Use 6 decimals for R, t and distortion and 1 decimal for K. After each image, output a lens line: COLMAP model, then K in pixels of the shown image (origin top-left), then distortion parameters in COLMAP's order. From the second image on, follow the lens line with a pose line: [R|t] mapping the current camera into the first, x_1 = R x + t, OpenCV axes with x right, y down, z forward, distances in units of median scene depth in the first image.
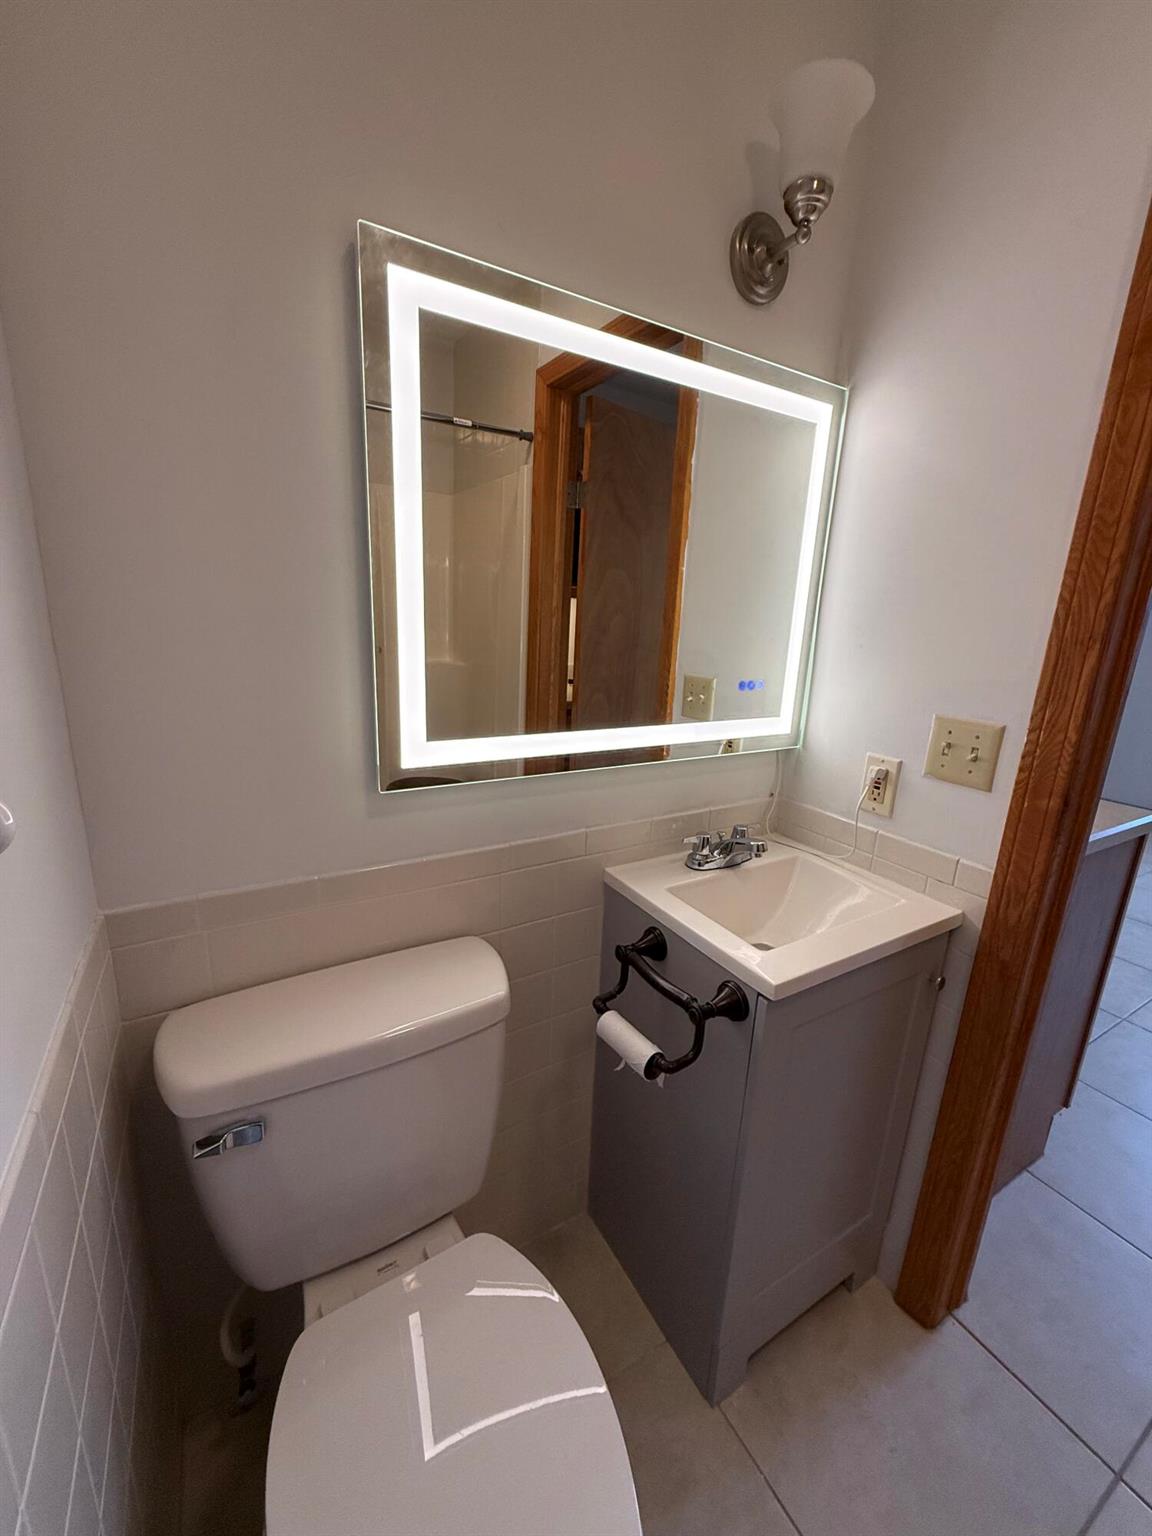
lens RADIAL K [[613.4, 0, 576.4], [0, 613.4, 768.0], [0, 0, 1]] dist [0.000272, 0.000314]
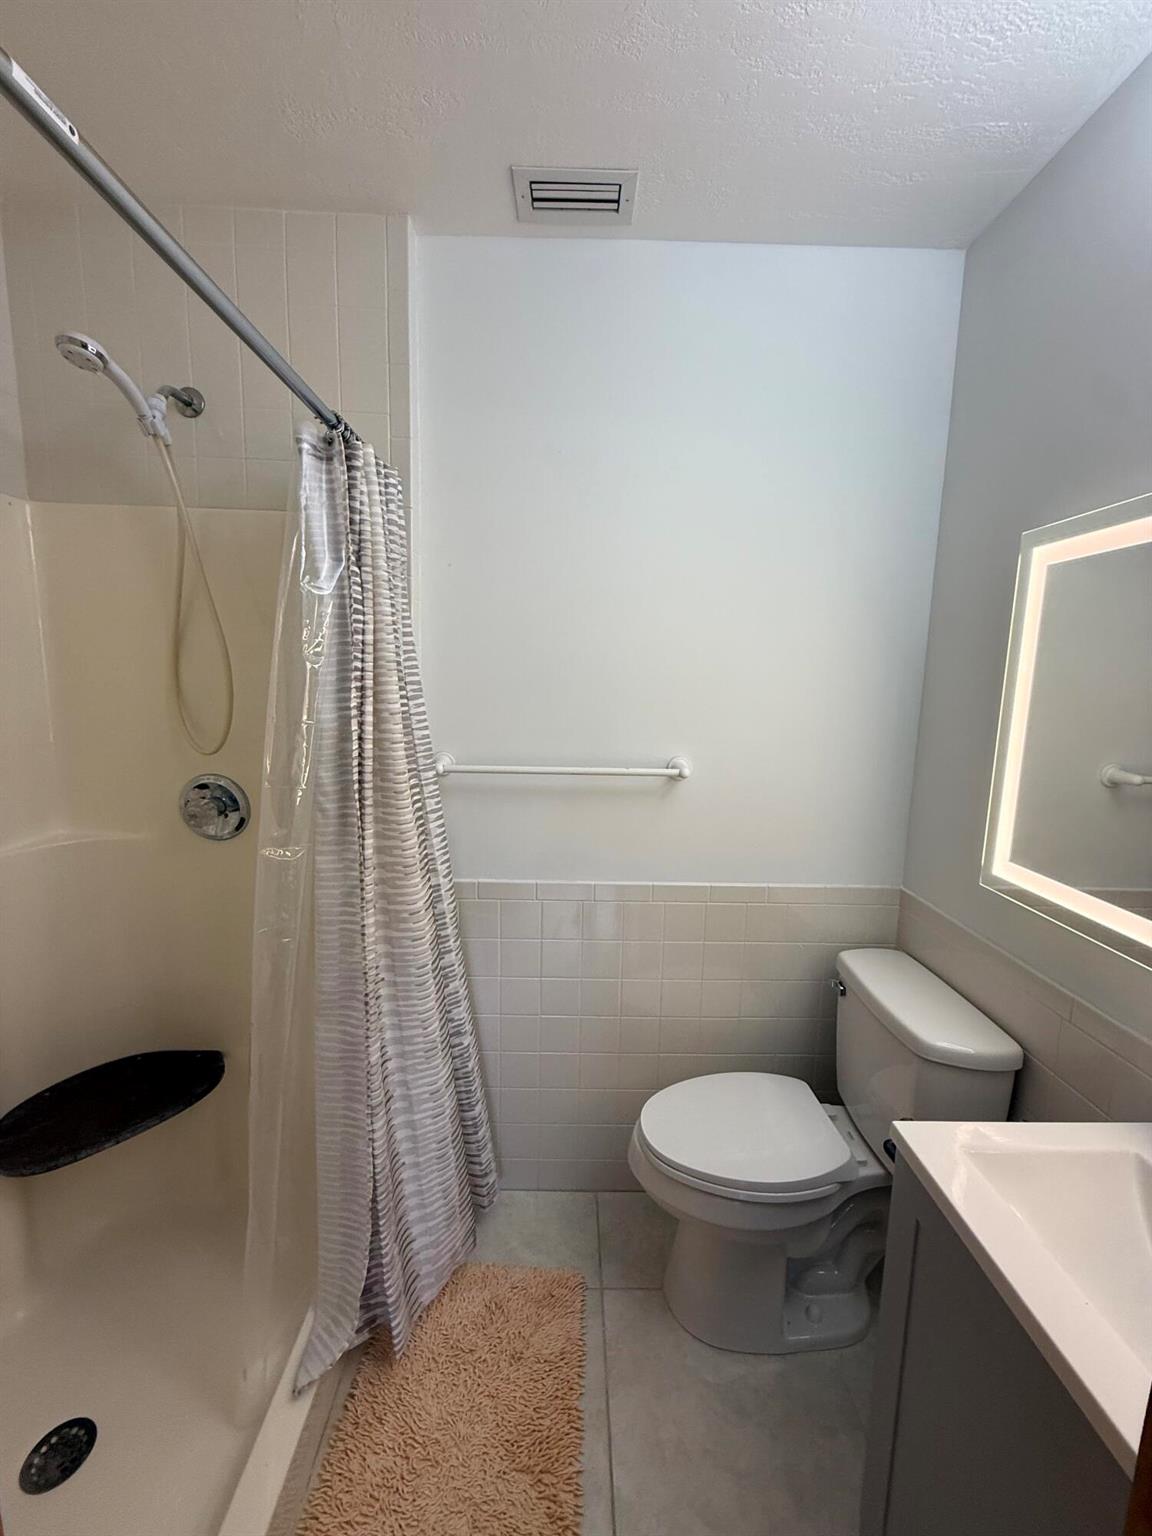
lens RADIAL K [[613.4, 0, 576.4], [0, 613.4, 768.0], [0, 0, 1]] dist [0.000272, 0.000314]
pose [[-0.495752, 0.075768, -0.865152, 1.365878], [-0.253002, 0.940378, 0.227332, -0.301913], [0.830795, 0.331586, -0.447025, 0.766713]]
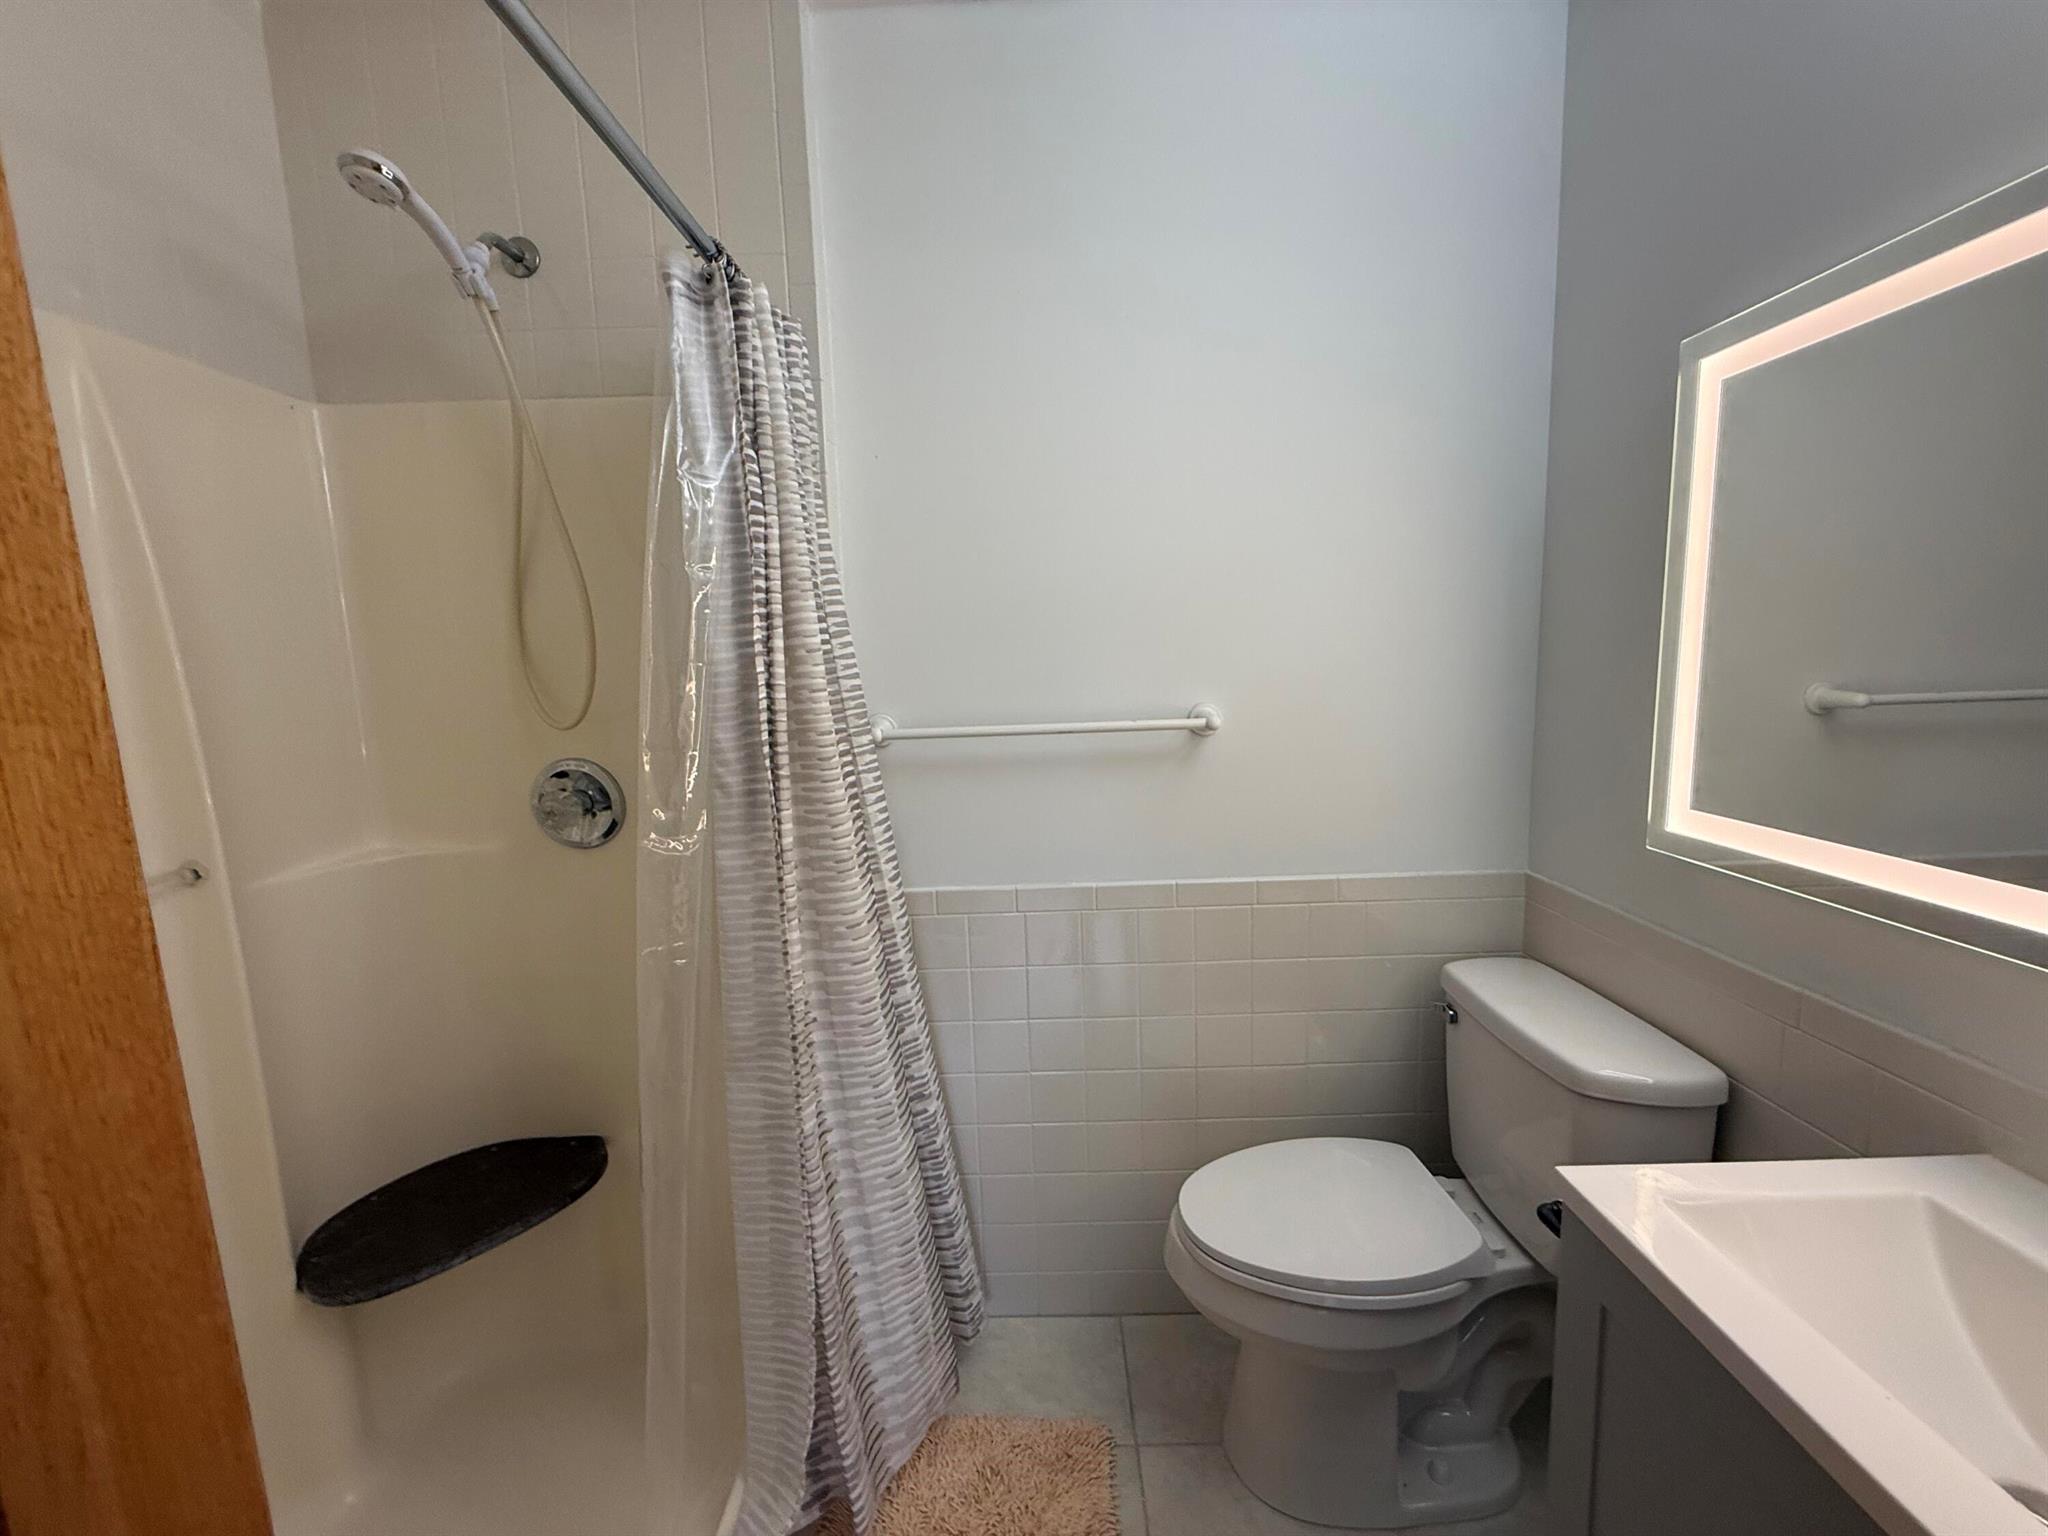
lens RADIAL K [[817.9, 0, 1024.0], [0, 817.9, 768.0], [0, 0, 1]] dist [0.000272, 0.000314]
pose [[-0.520196, 0.093095, -0.848958, 1.343301], [-0.196134, 0.954451, 0.224844, -0.186300], [0.831220, 0.283472, -0.478243, 0.753135]]
